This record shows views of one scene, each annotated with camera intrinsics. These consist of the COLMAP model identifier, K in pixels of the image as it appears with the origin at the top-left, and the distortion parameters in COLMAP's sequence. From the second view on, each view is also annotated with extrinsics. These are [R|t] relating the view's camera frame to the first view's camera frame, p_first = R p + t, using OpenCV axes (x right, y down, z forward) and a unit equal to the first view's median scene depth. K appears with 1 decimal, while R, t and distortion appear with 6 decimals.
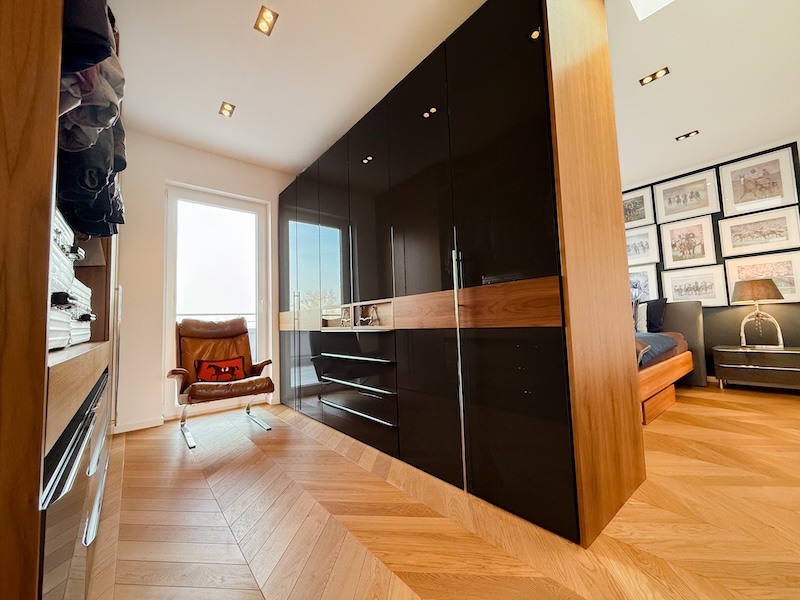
lens RADIAL K [[323.8, 0, 401.0], [0, 323.8, 299.4], [0, 0, 1]] dist [0.007411, -0.000511]
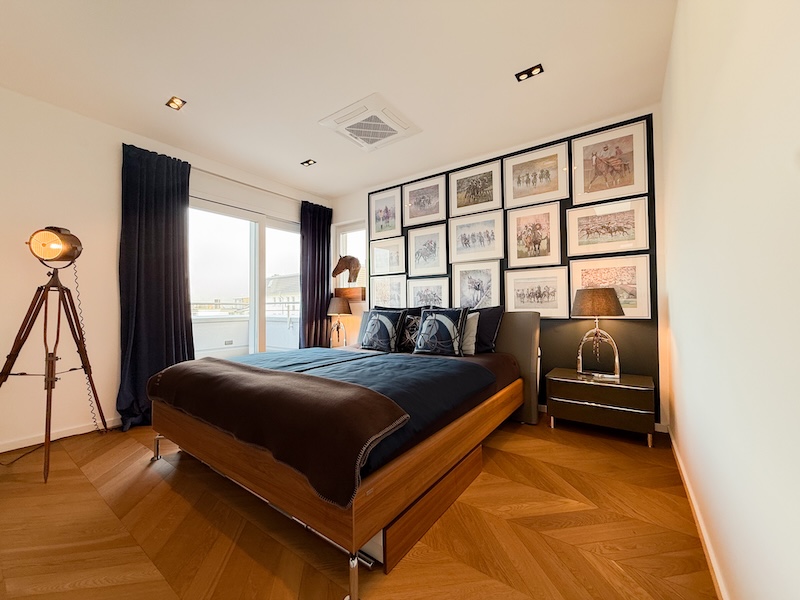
lens RADIAL K [[323.8, 0, 397.0], [0, 323.8, 299.9], [0, 0, 1]] dist [0.007411, -0.000511]
pose [[0.970163, 0.032703, 0.240238, 0.401156], [-0.043654, 0.998229, 0.040404, -0.038816], [-0.238491, -0.049686, 0.969873, 0.332574]]
